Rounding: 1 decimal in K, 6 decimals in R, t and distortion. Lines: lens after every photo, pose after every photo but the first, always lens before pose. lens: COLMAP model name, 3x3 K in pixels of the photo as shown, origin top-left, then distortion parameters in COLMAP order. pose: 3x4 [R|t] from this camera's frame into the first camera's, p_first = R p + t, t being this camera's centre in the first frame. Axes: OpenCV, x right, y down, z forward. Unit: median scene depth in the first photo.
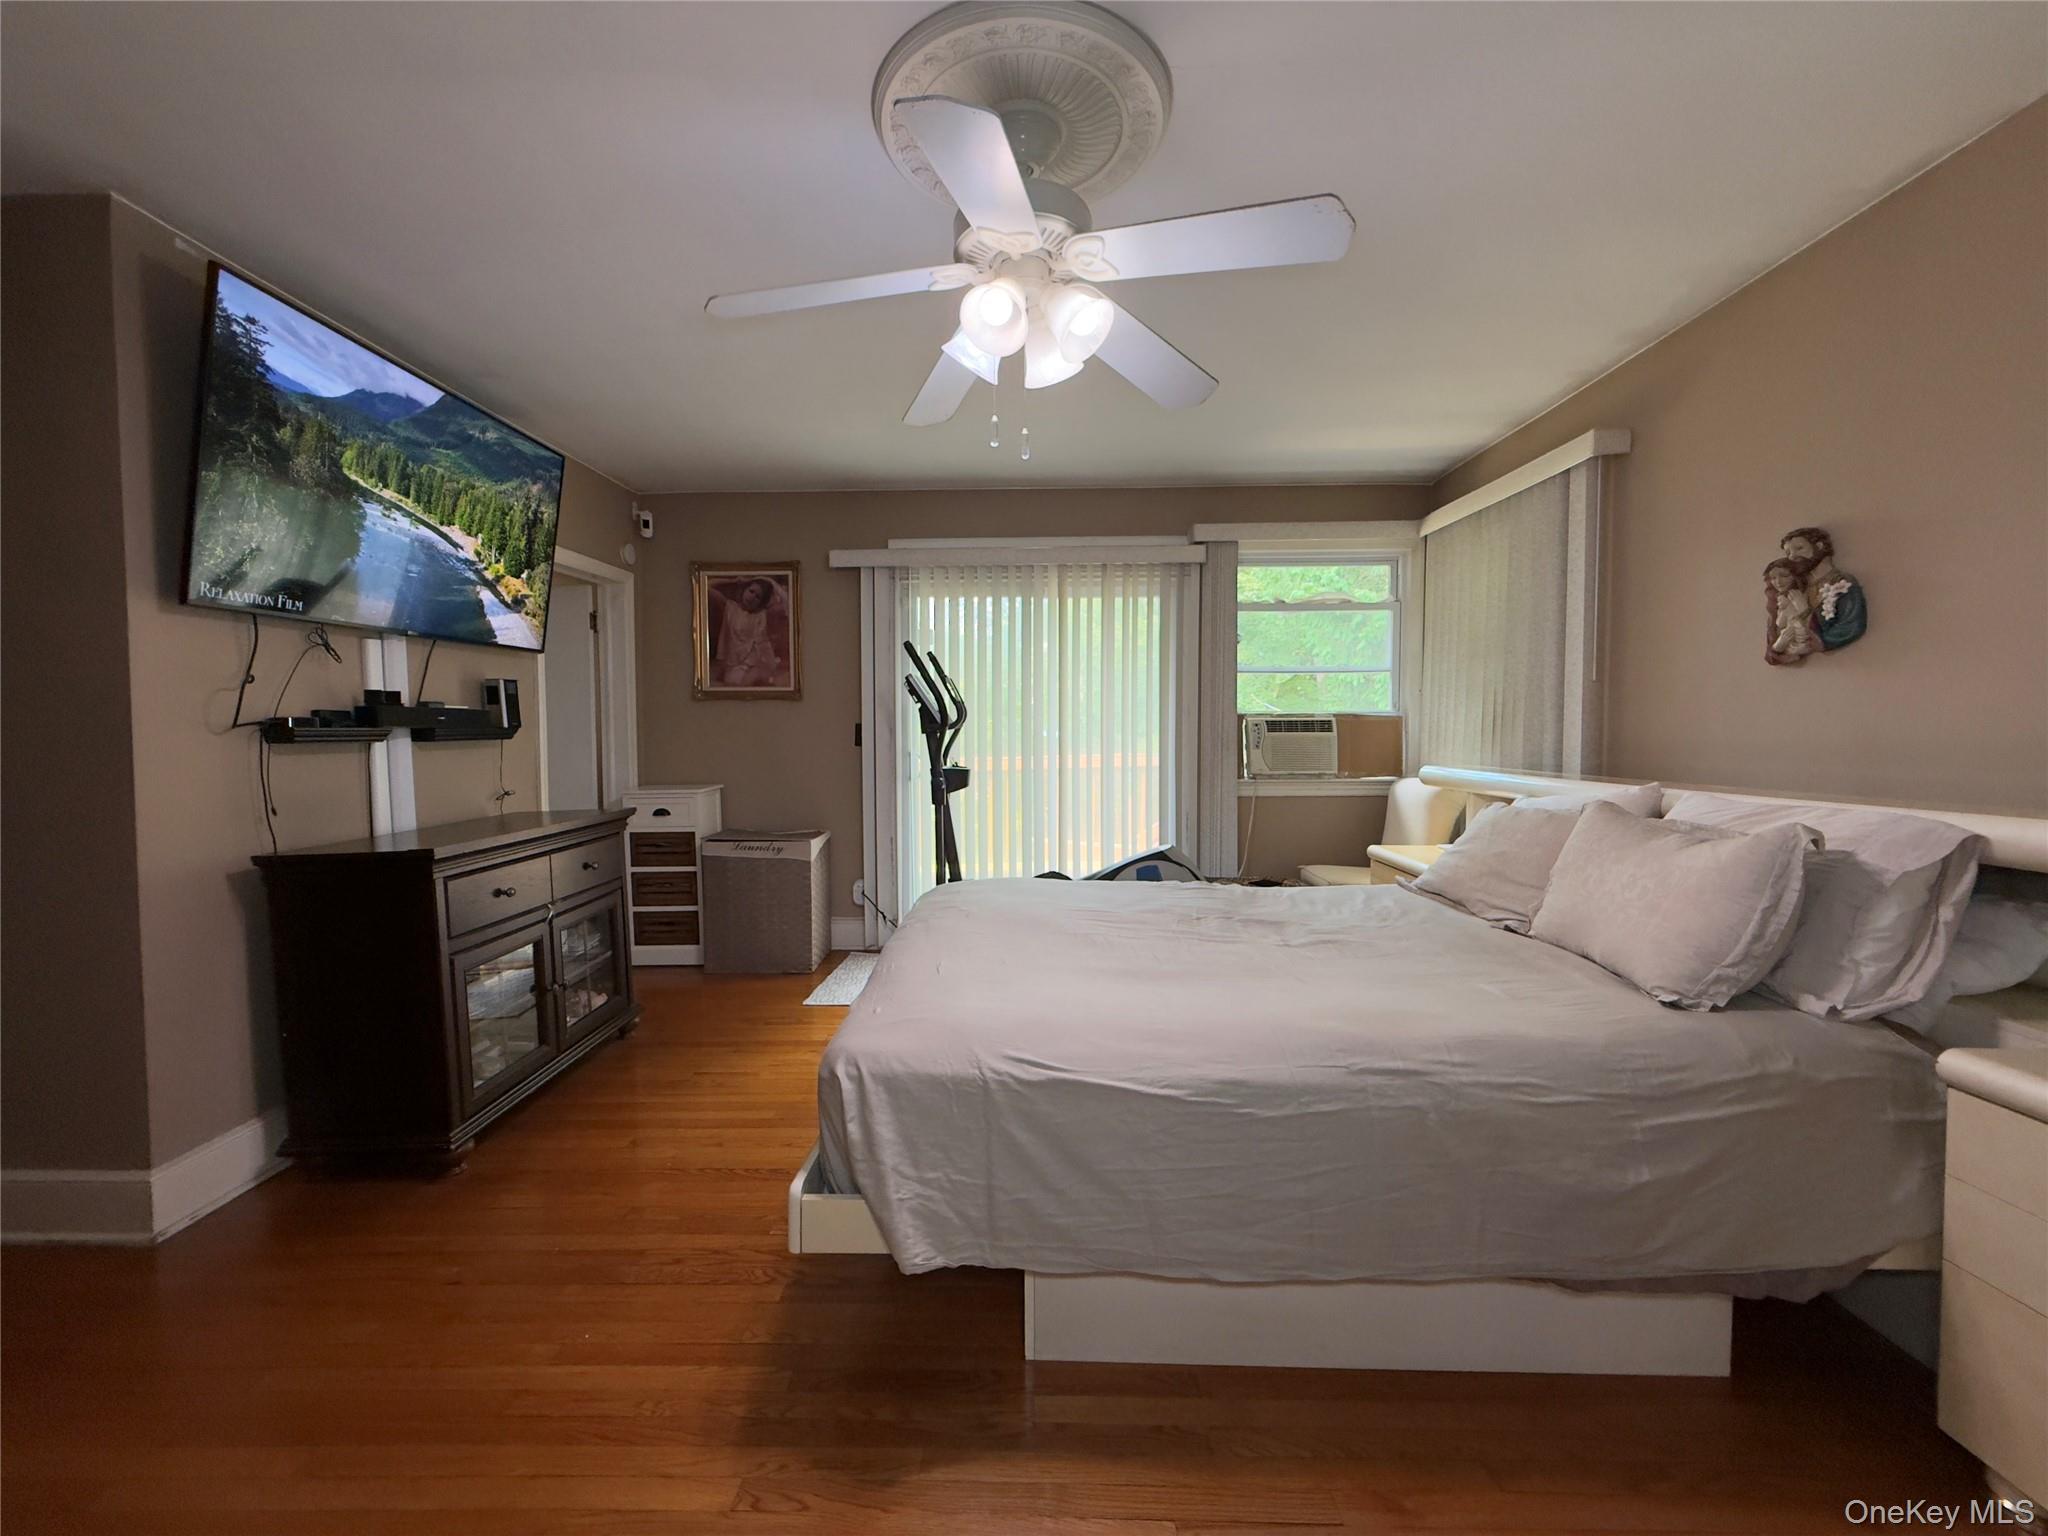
lens RADIAL K [[816.3, 0, 1018.0], [0, 816.3, 768.7], [0, 0, 1]] dist [0.001928, -0.000026]
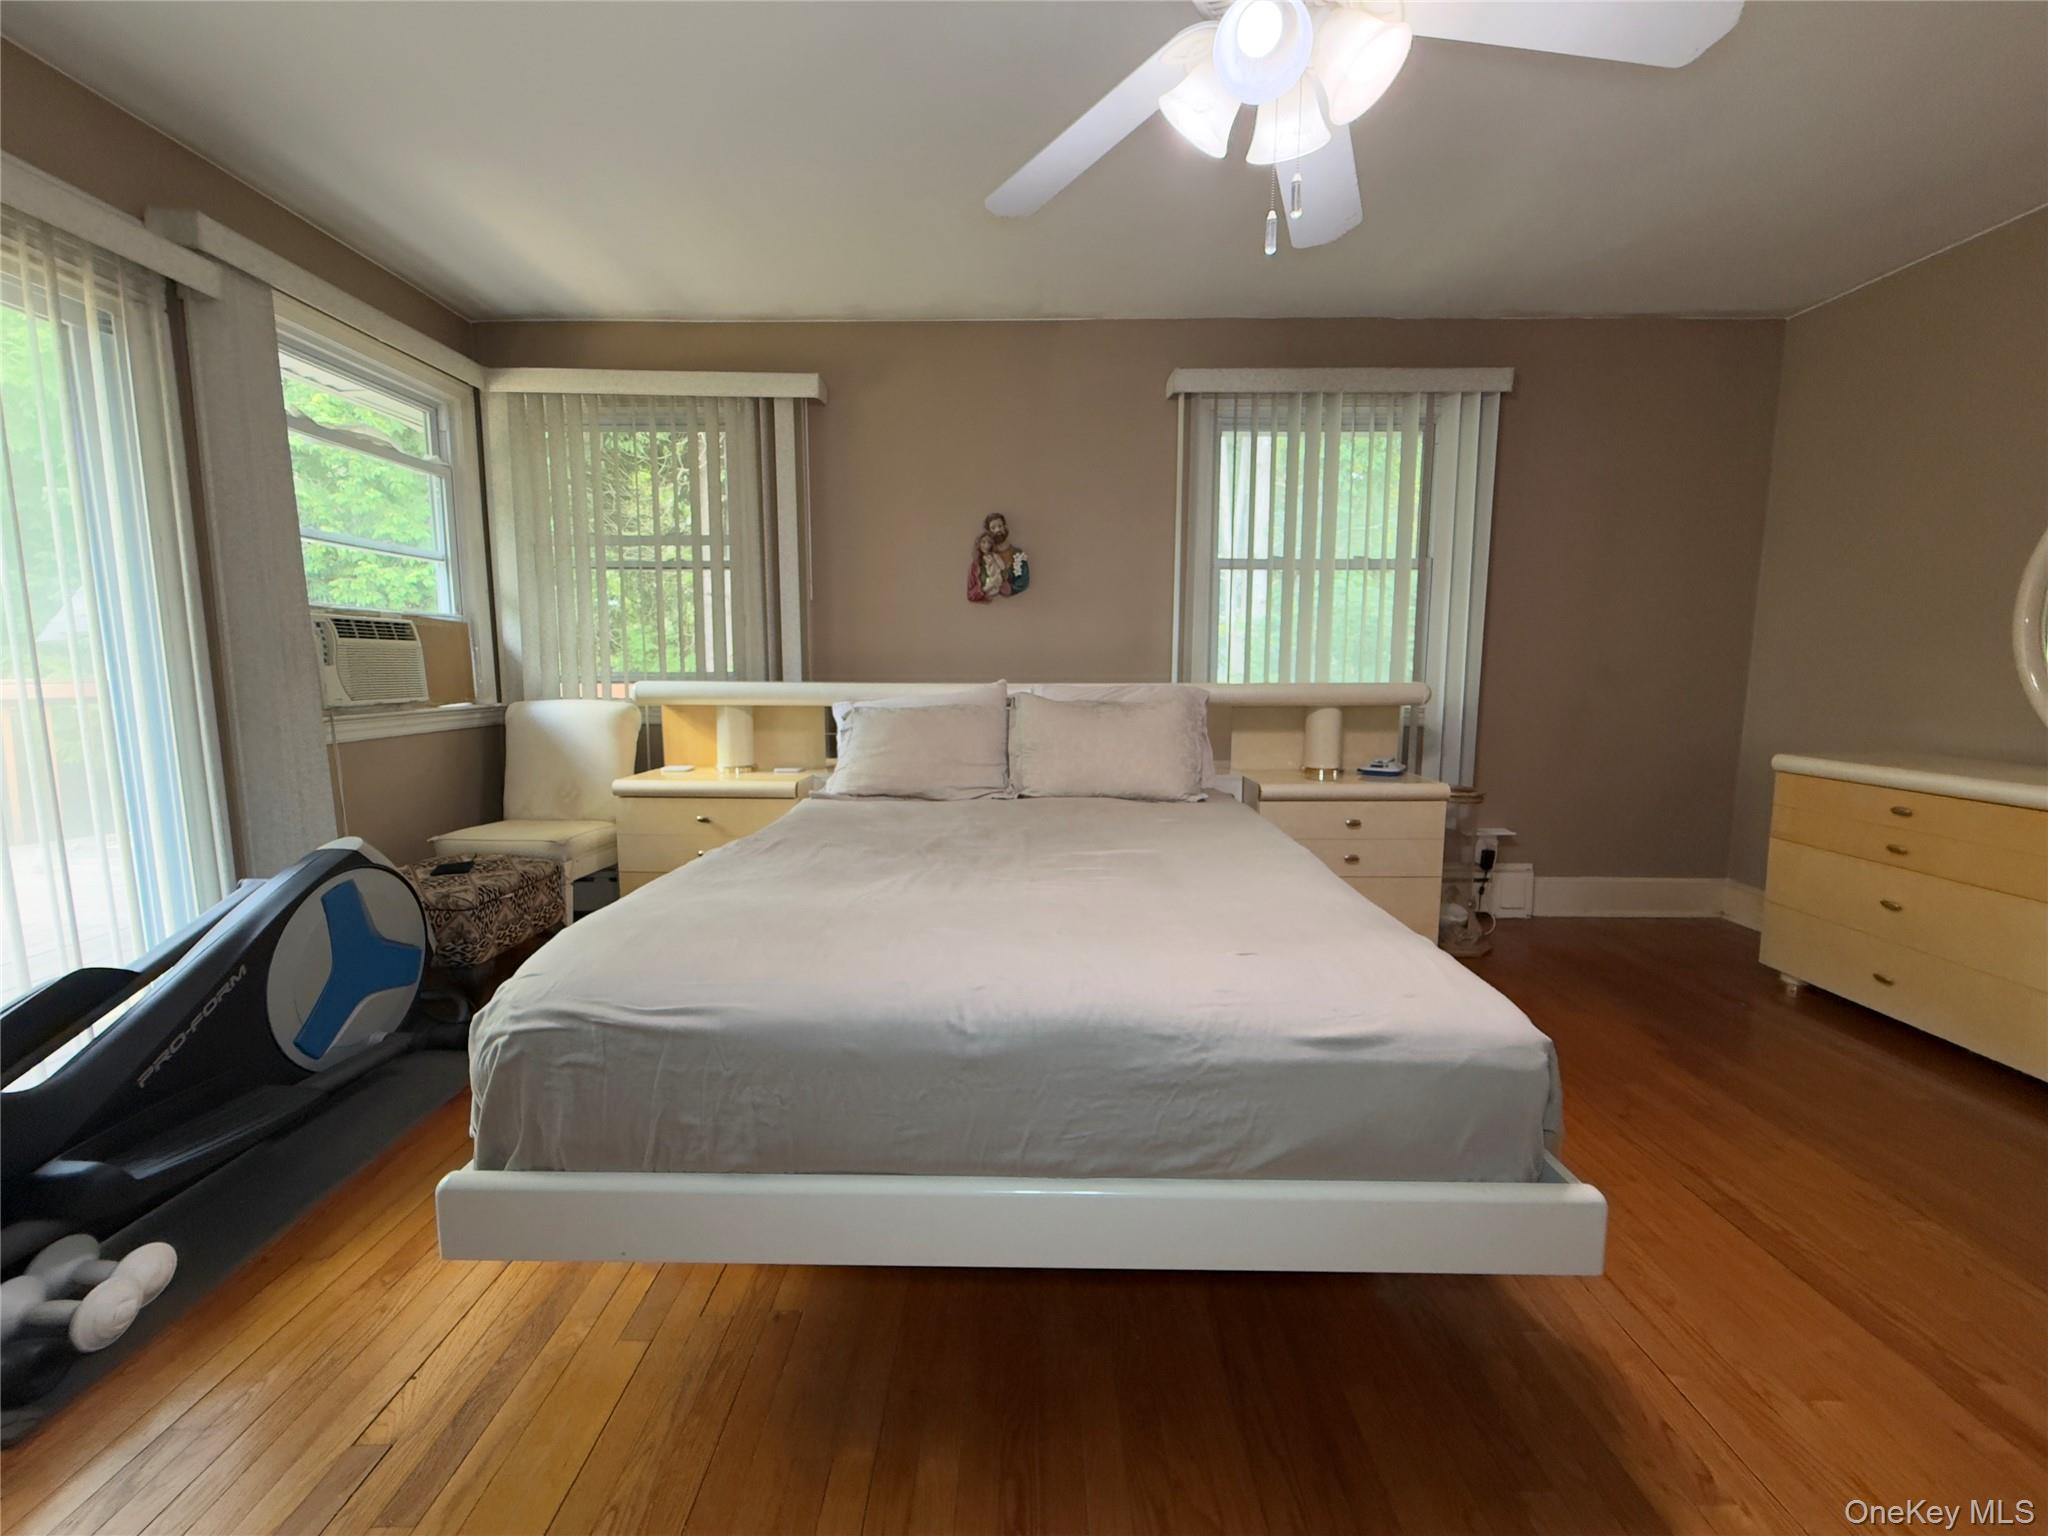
lens RADIAL K [[816.3, 0, 1017.0], [0, 816.3, 766.4], [0, 0, 1]] dist [0.001928, -0.000026]
pose [[-0.014179, -0.119856, 0.992690, -0.482331], [0.042149, 0.991836, 0.120355, -0.001809], [-0.999011, 0.043547, -0.009011, 0.755375]]
